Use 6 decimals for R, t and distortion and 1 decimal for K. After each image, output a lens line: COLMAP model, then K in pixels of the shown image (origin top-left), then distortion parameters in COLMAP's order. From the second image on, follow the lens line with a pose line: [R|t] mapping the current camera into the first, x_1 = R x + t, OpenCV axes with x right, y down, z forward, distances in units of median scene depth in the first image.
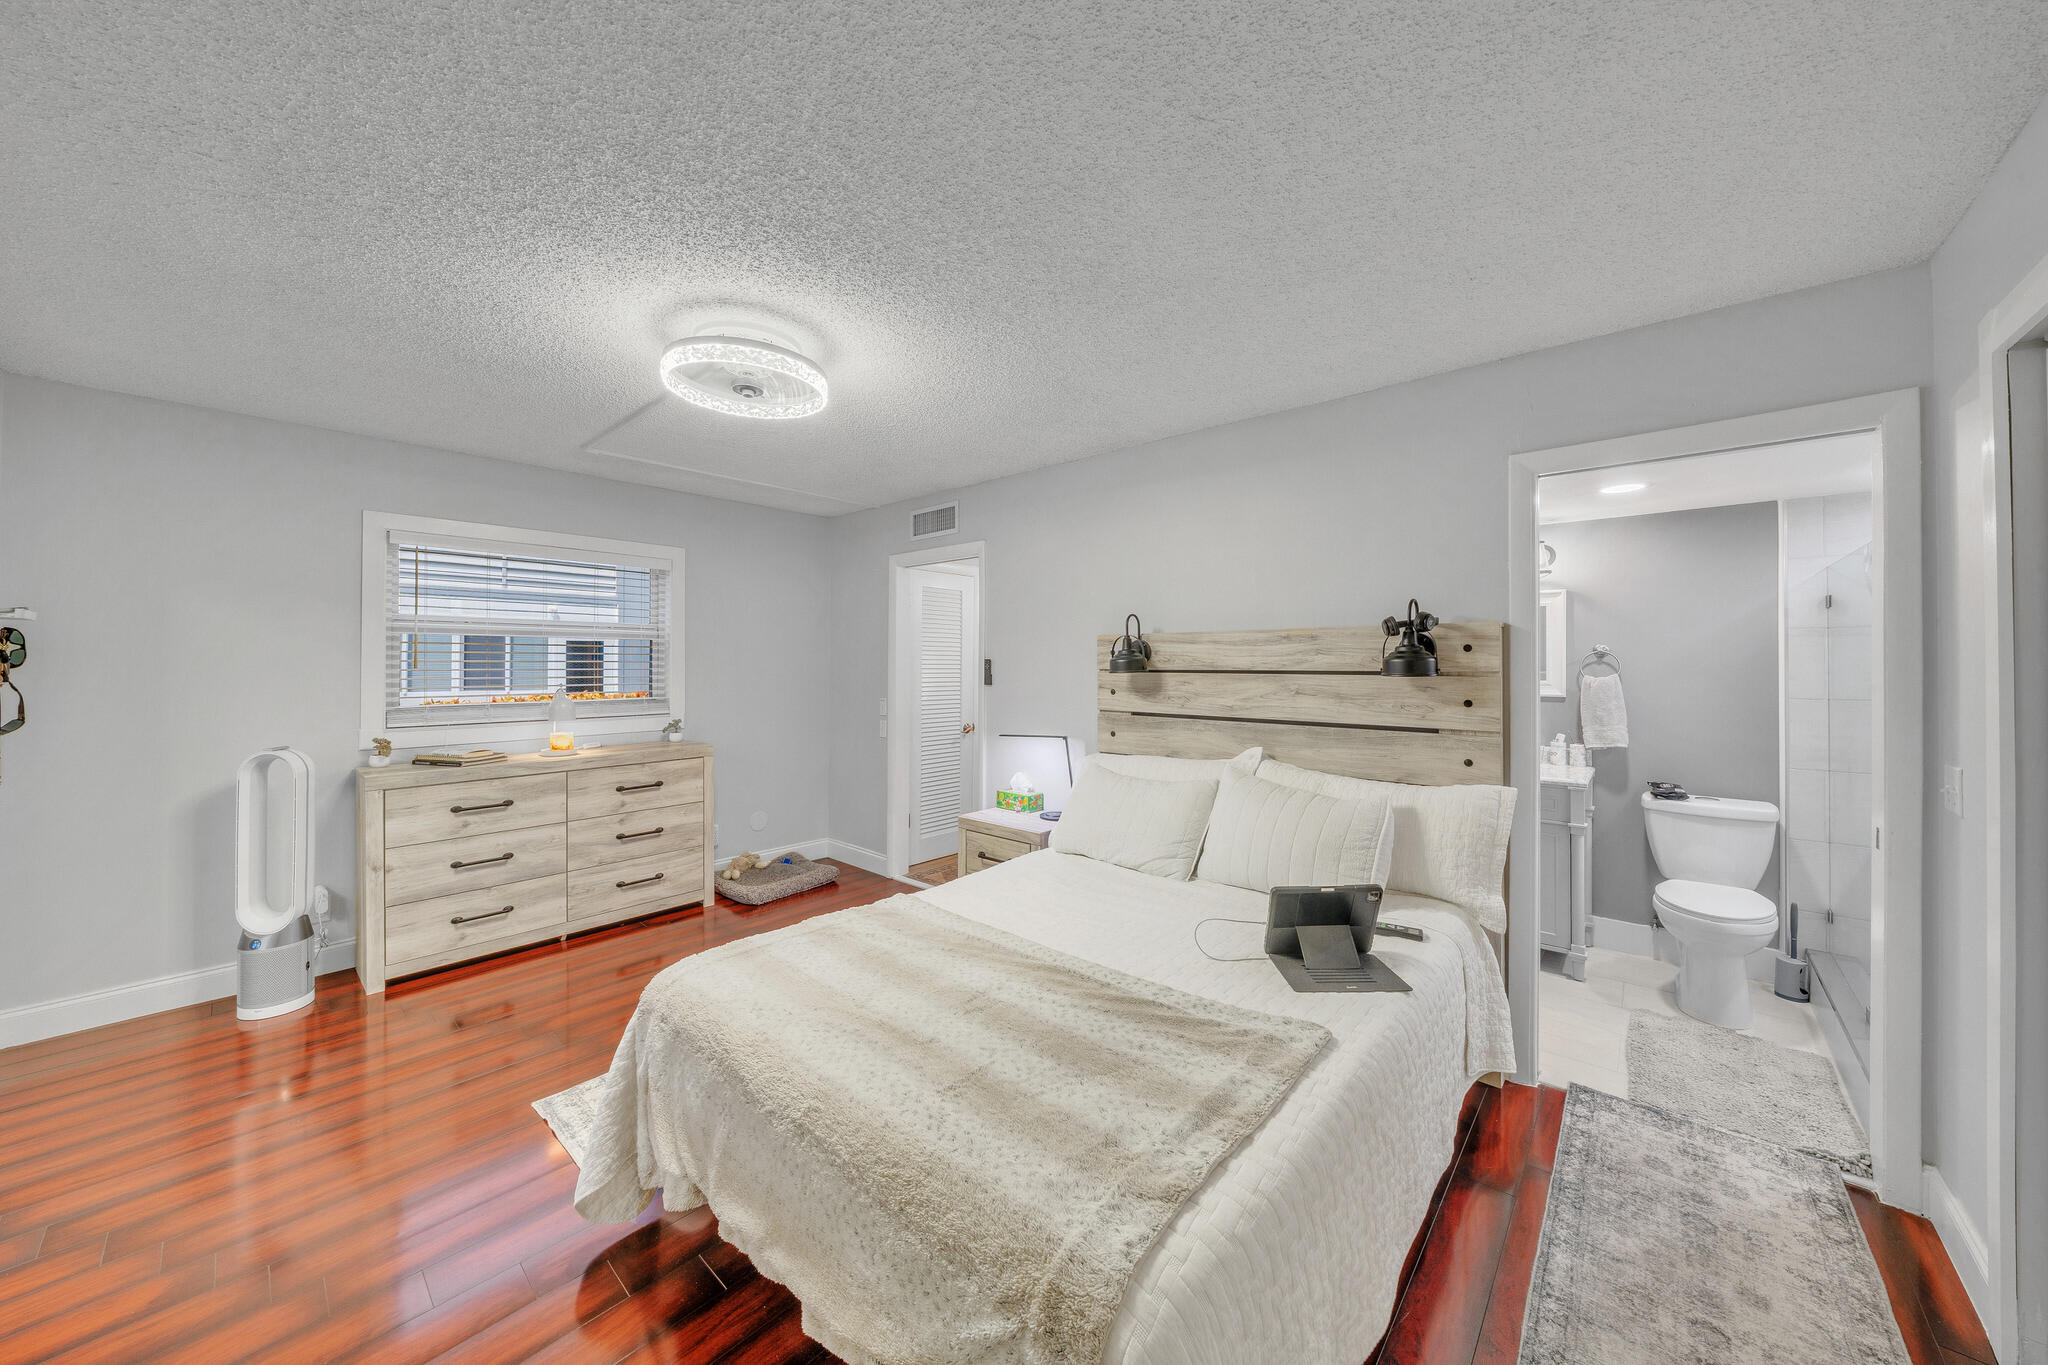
lens RADIAL K [[707.0, 0, 1017.6], [0, 707.0, 663.7], [0, 0, 1]] dist [-0.004146, -0.000645]
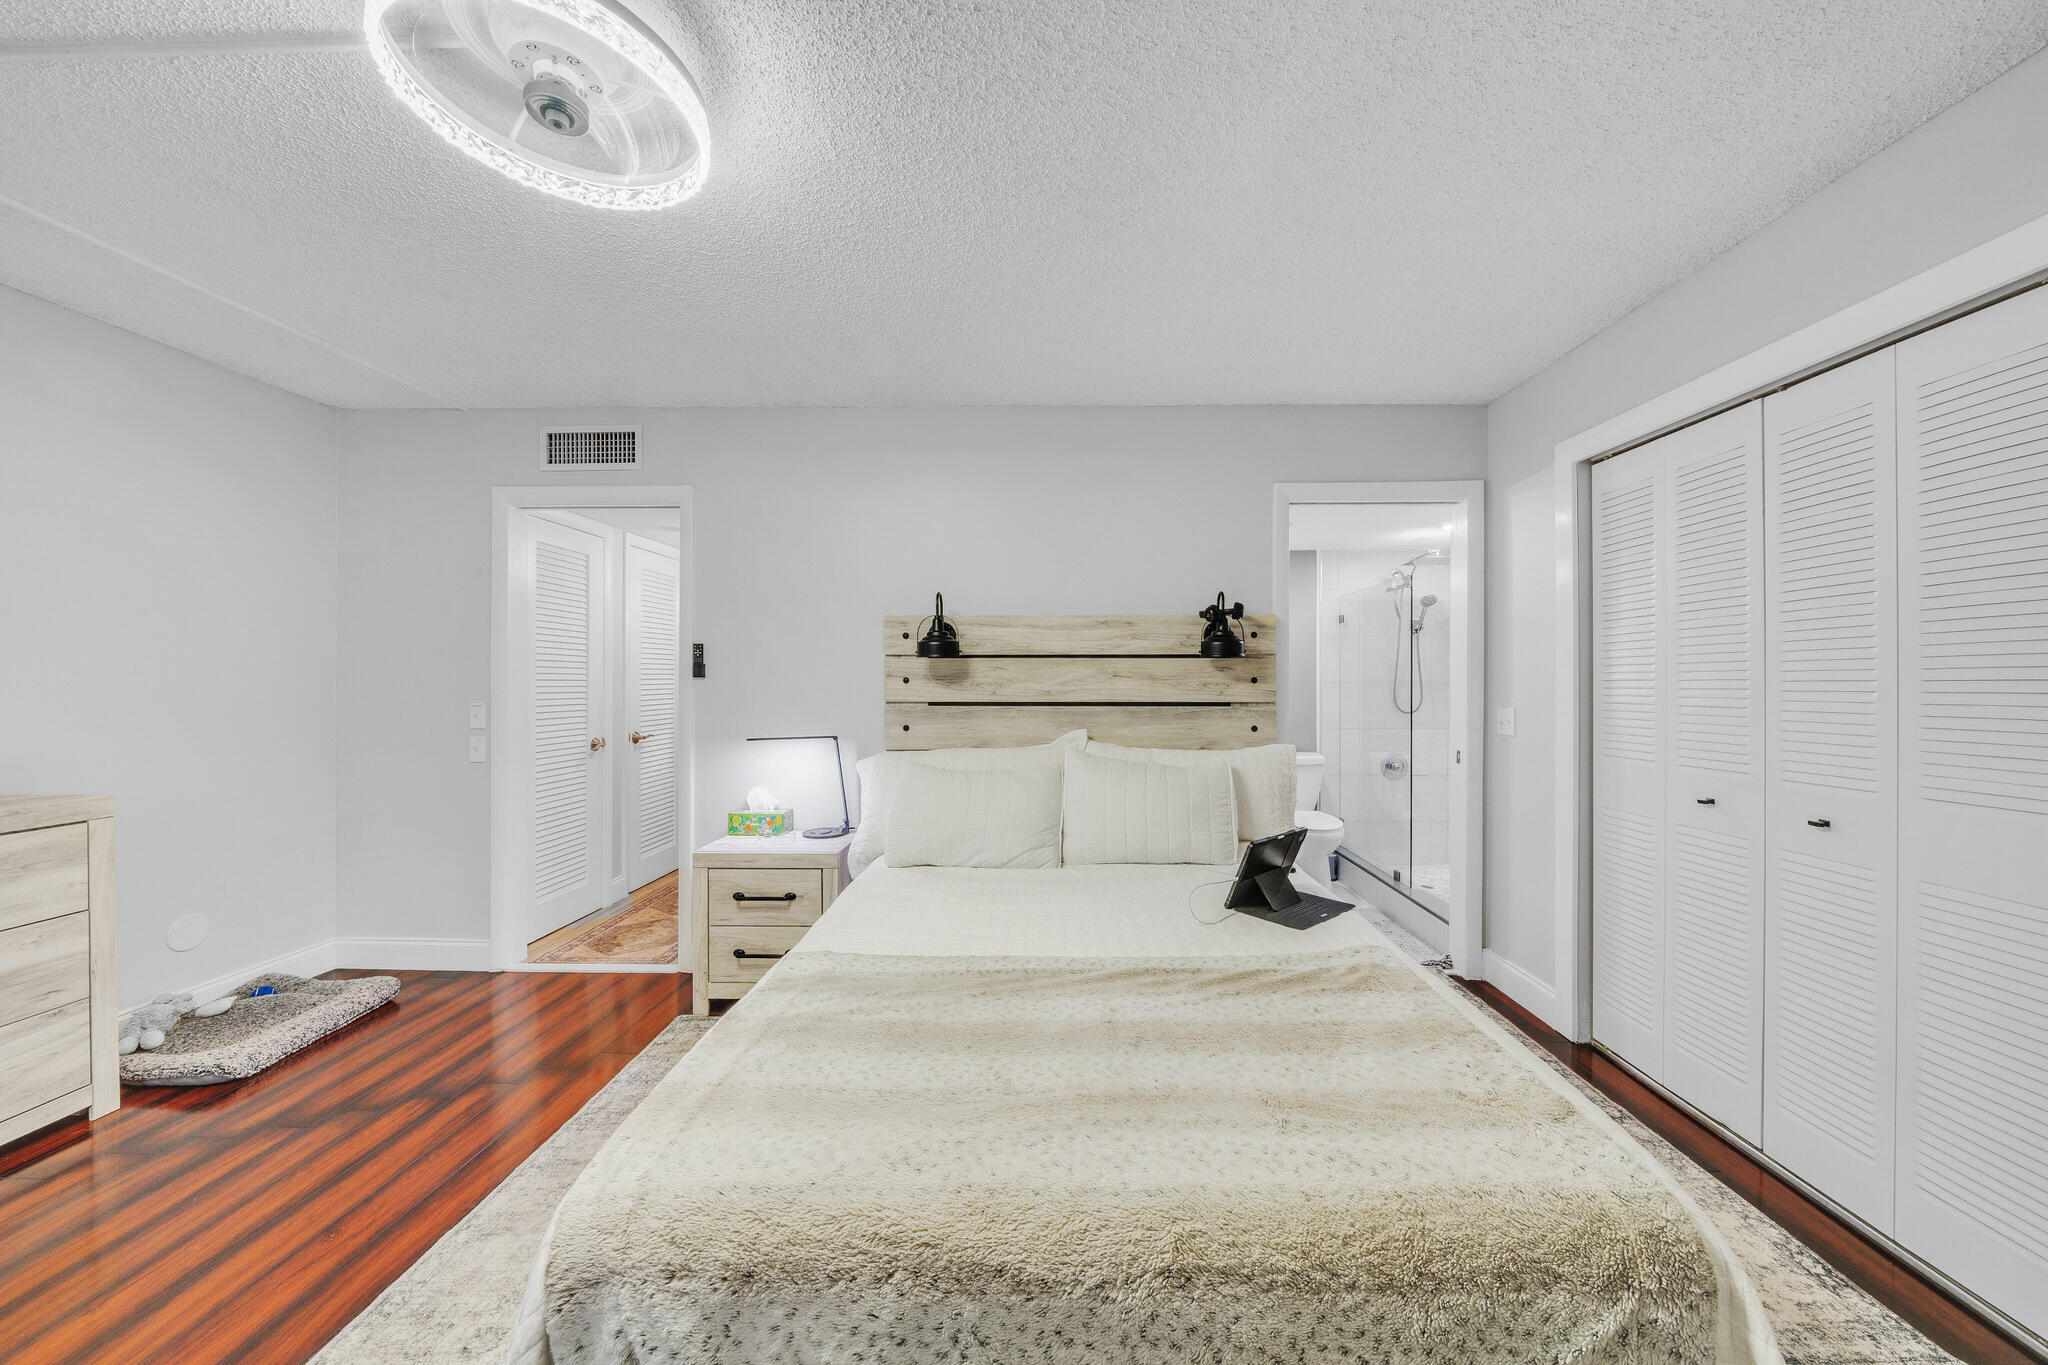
lens RADIAL K [[707.0, 0, 1040.0], [0, 707.0, 687.8], [0, 0, 1]] dist [-0.004146, -0.000645]
pose [[0.753849, -0.008114, 0.656997, -0.341160], [0.000867, 0.999935, 0.011355, 0.042138], [-0.657047, -0.007991, 0.753808, 0.242810]]
